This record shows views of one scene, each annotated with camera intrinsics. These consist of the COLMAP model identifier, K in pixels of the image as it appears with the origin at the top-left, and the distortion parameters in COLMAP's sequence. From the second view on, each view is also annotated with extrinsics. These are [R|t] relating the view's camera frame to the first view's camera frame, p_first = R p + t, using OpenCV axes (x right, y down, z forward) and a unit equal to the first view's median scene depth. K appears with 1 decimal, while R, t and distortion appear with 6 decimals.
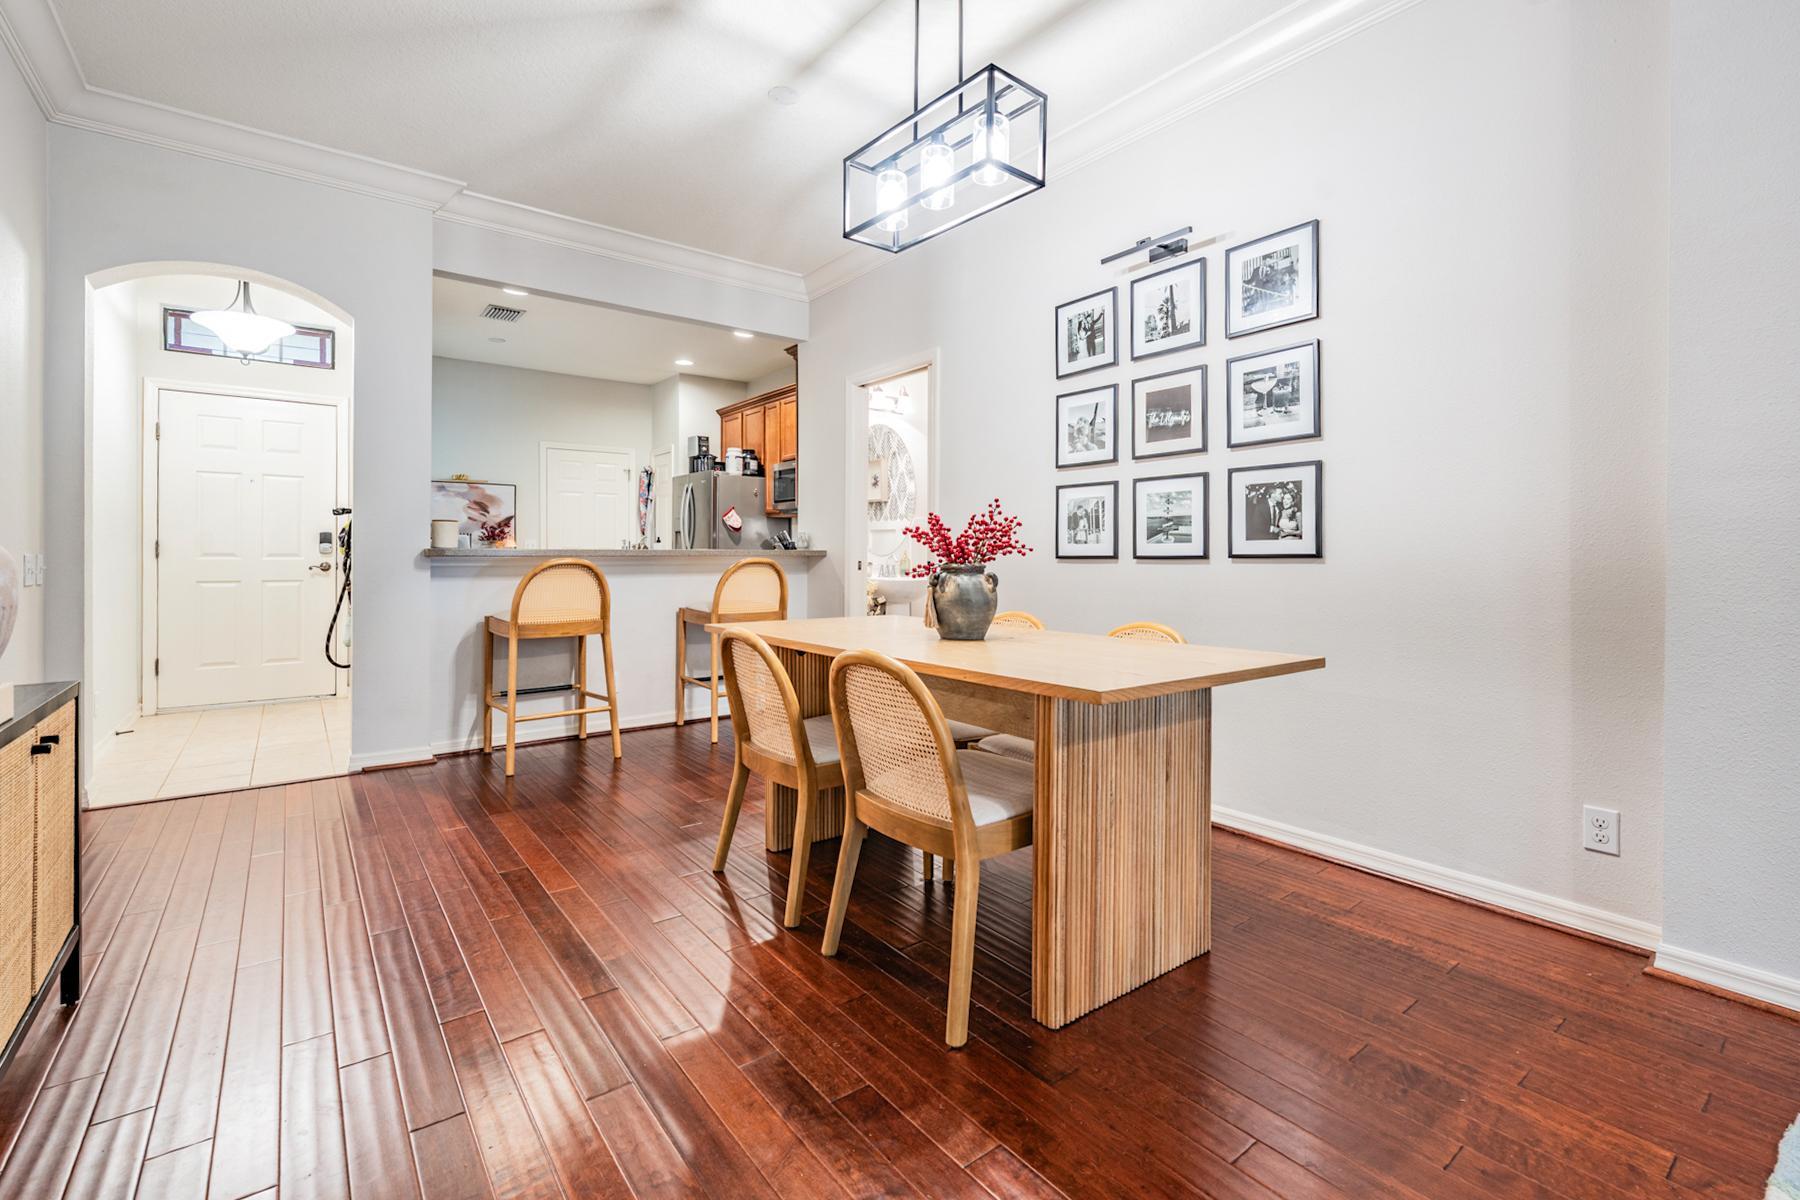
lens RADIAL K [[791.4, 0, 900.8], [0, 791.4, 559.5], [0, 0, 1]] dist [0.000038, -0.000047]
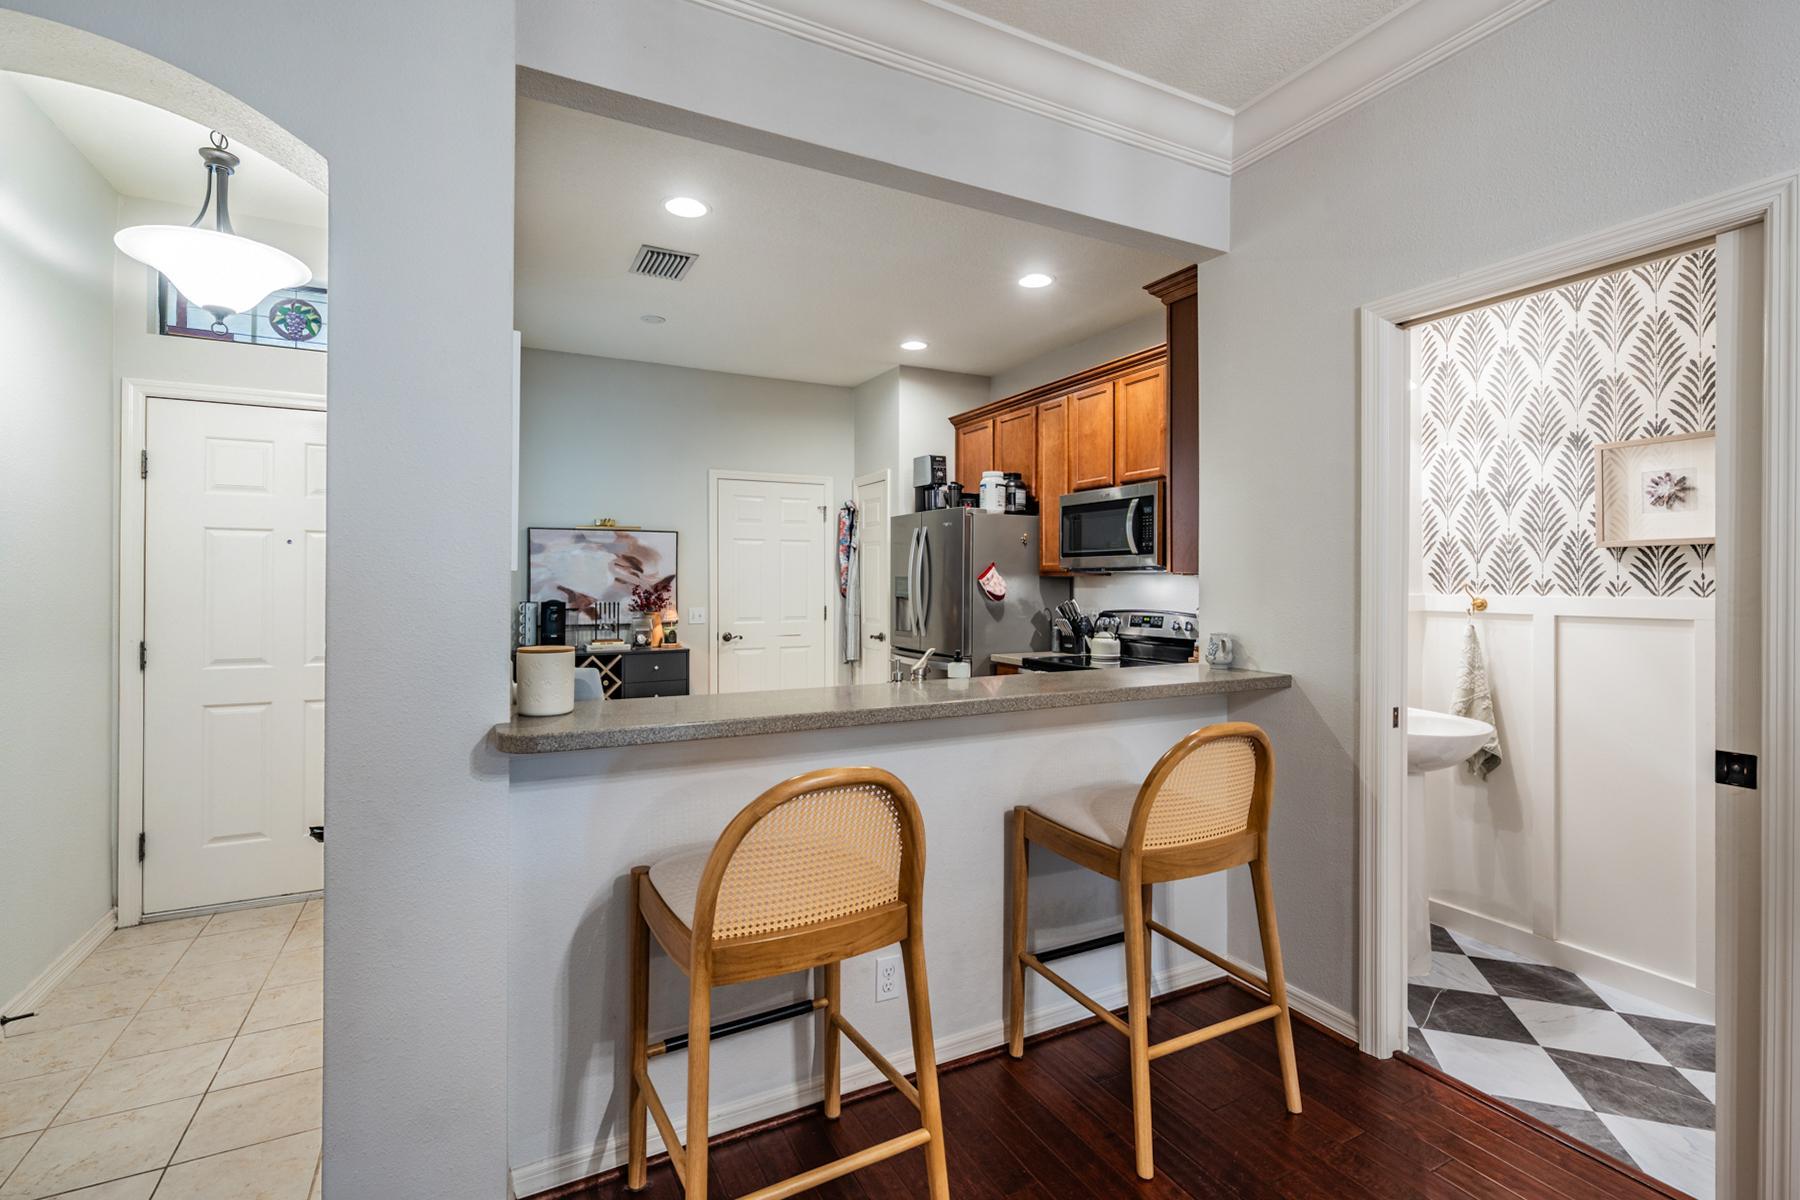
lens RADIAL K [[815.3, 0, 896.4], [0, 815.3, 583.7], [0, 0, 1]] dist [0.000121, -0.000133]
pose [[0.984077, -0.001400, -0.177737, -0.305973], [0.000346, 0.999982, -0.005962, -0.080585], [0.177742, 0.005806, 0.984060, 0.590090]]
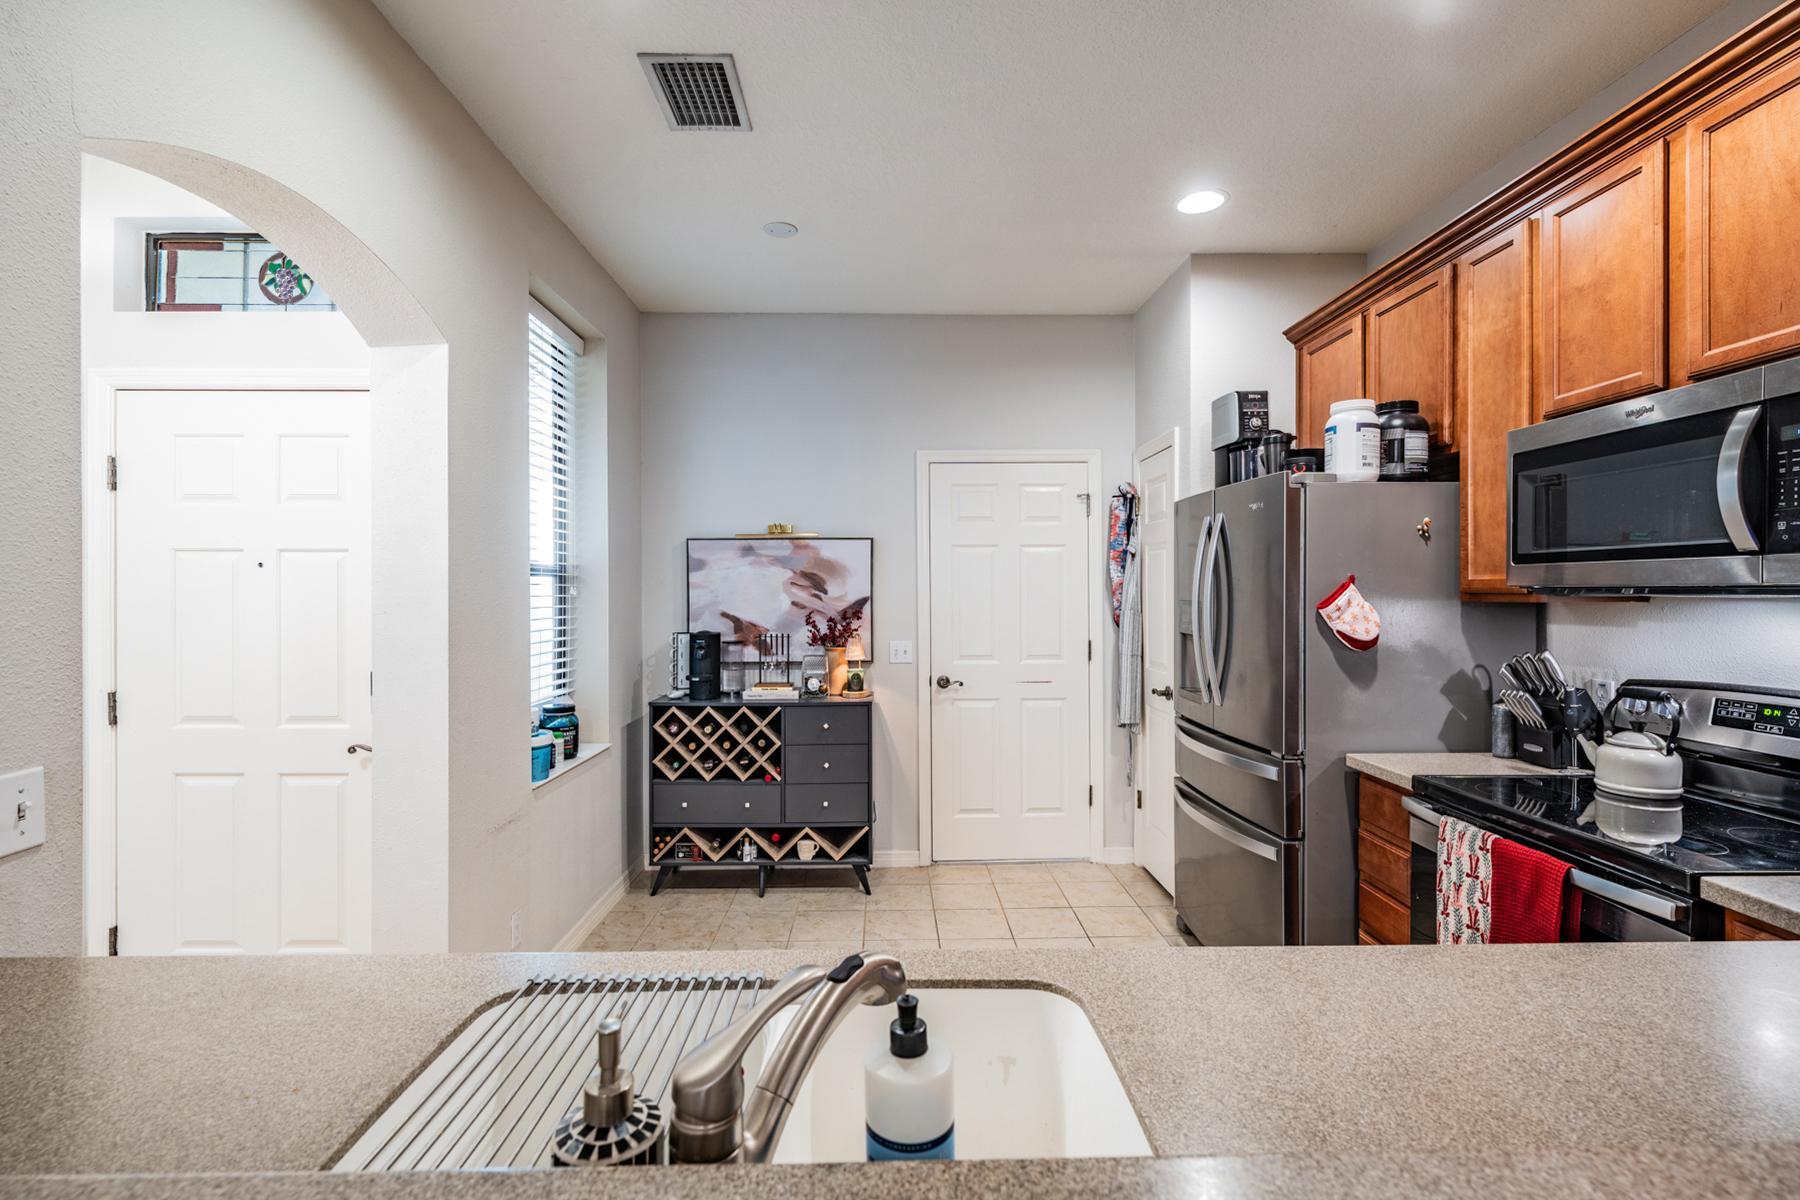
lens RADIAL K [[809.7, 0, 897.0], [0, 809.7, 594.4], [0, 0, 1]] dist [-0.002529, -0.000807]
pose [[0.801375, -0.003439, -0.598153, -0.288330], [0.001101, 0.999990, -0.004274, -0.102411], [0.598162, 0.002766, 0.801371, 1.092299]]
